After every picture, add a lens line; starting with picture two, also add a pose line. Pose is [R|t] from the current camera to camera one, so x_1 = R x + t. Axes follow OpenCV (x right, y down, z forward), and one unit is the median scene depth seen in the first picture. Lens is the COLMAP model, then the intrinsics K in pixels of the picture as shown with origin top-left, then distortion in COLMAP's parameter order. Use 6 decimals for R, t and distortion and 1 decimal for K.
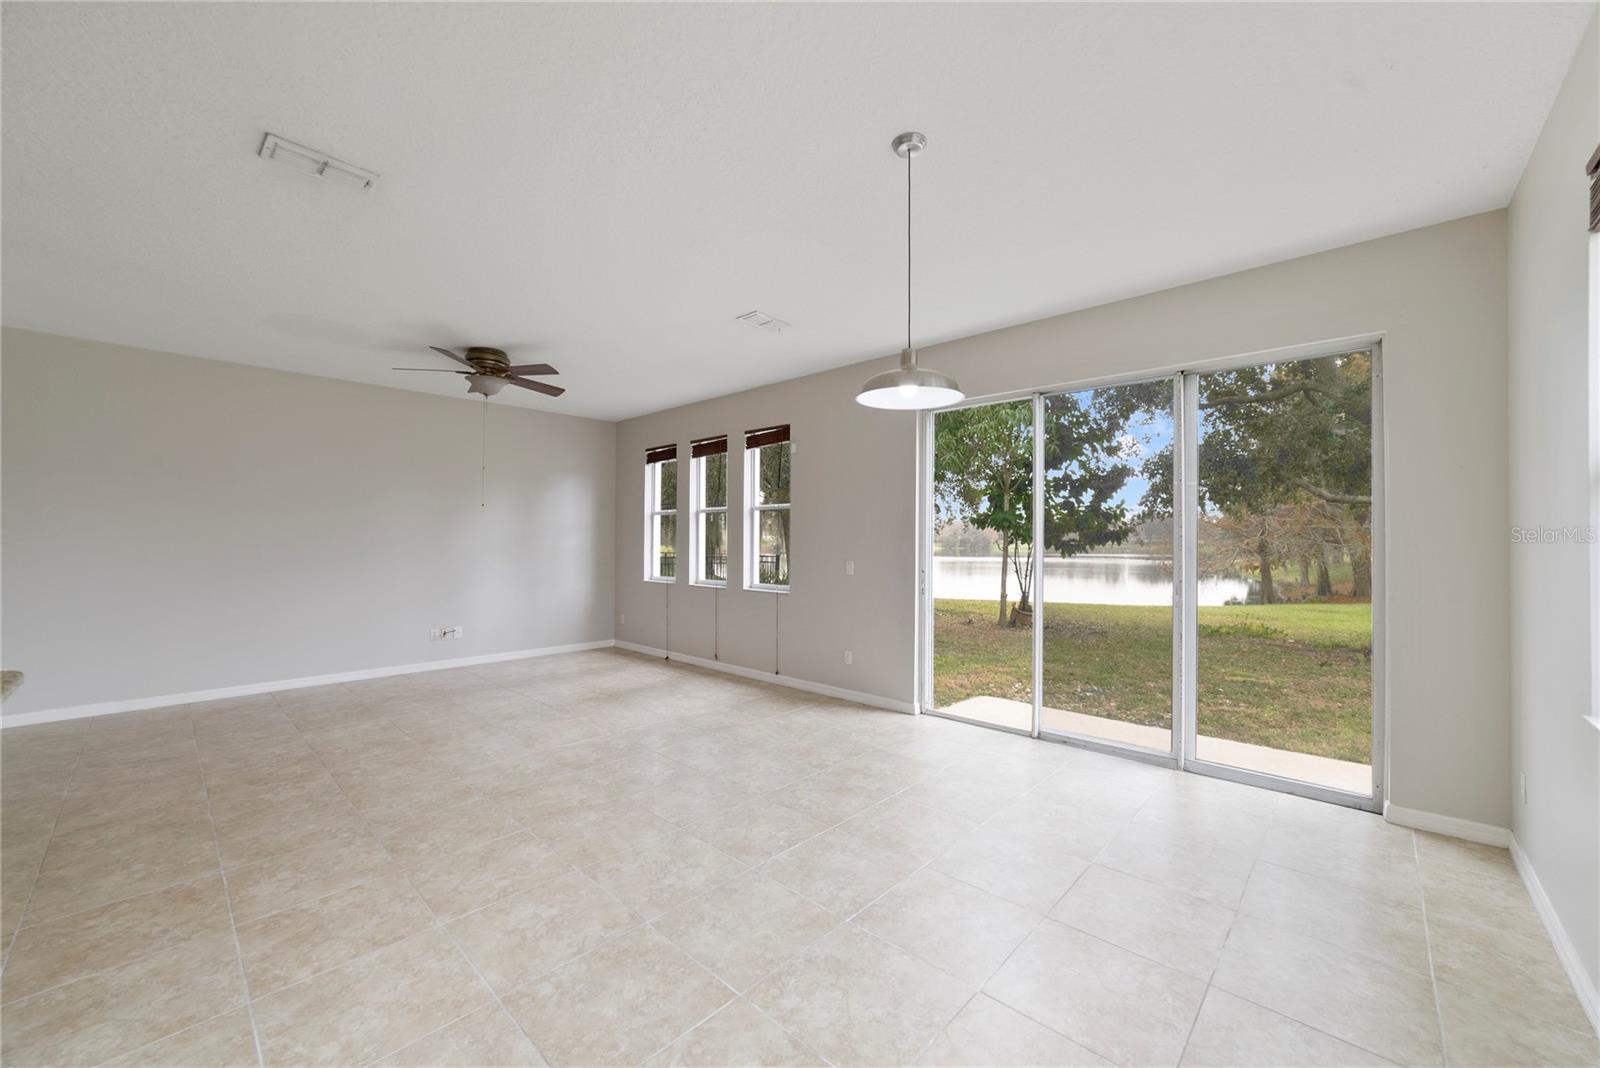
lens RADIAL K [[615.3, 0, 790.6], [0, 615.3, 529.6], [0, 0, 1]] dist [0.000433, 0.000140]
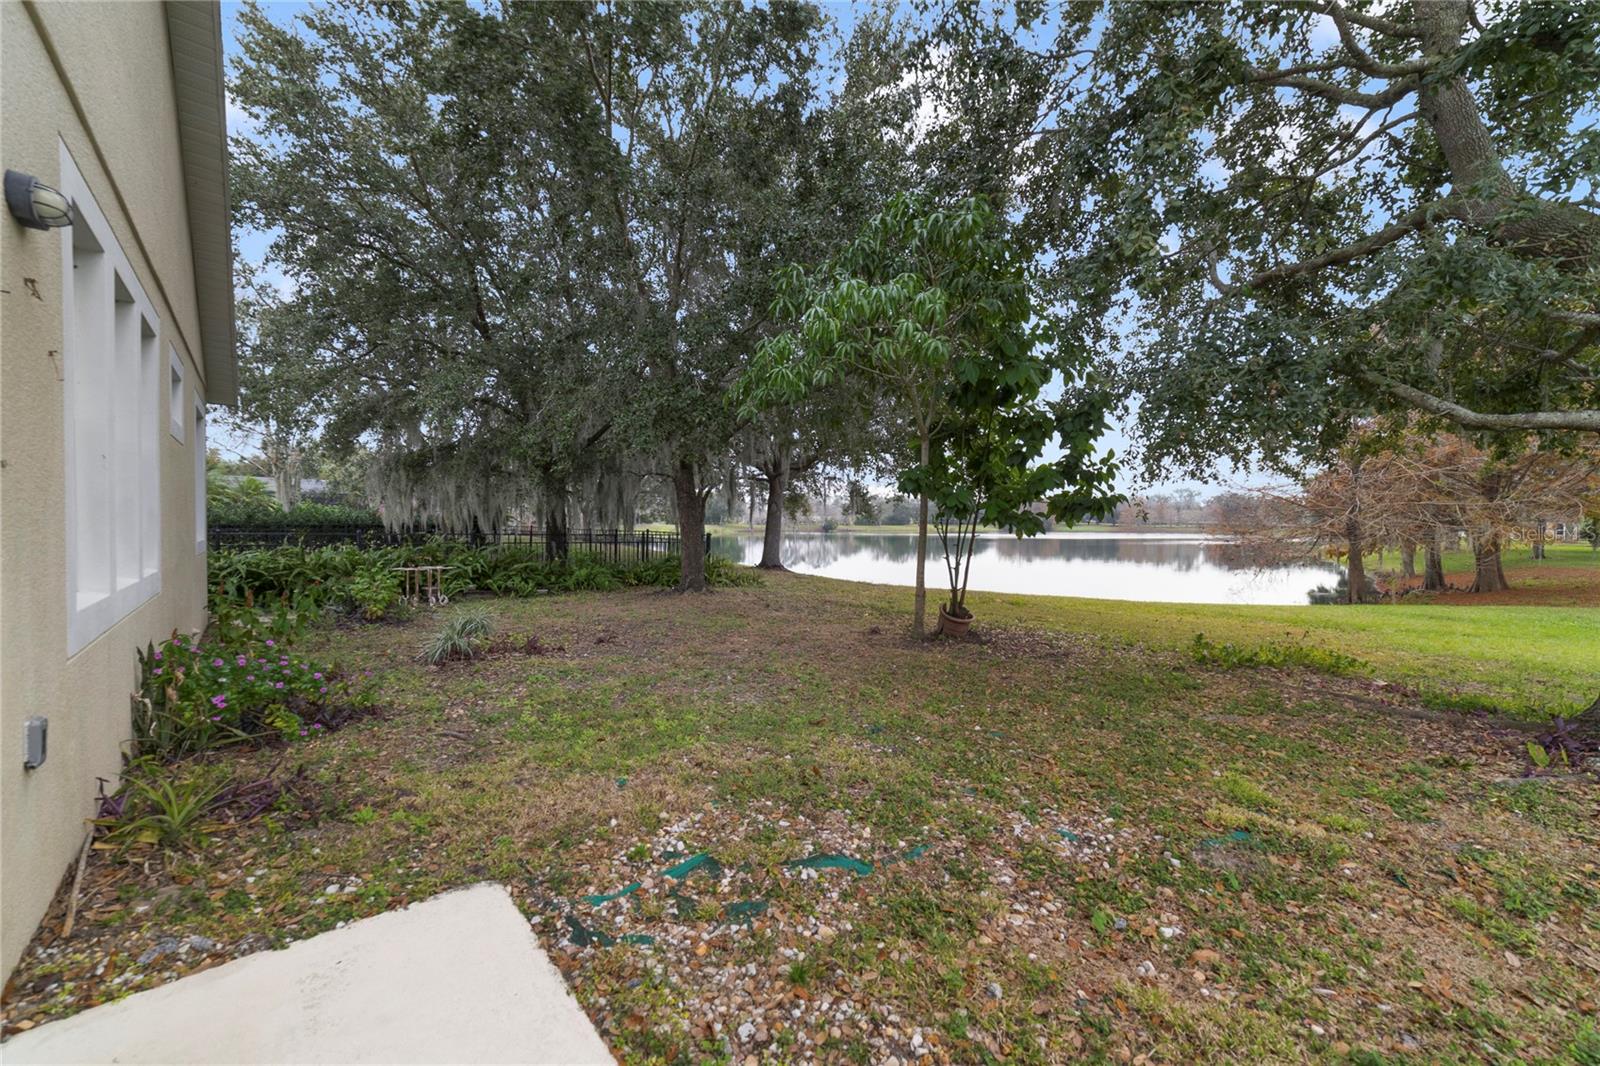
lens RADIAL K [[615.3, 0, 794.7], [0, 615.3, 537.5], [0, 0, 1]] dist [0.000433, 0.000140]
pose [[0.996109, 0.003895, -0.088039, 0.121546], [-0.000345, 0.999187, 0.040303, 0.007907], [0.088124, -0.040116, 0.995301, 0.146953]]
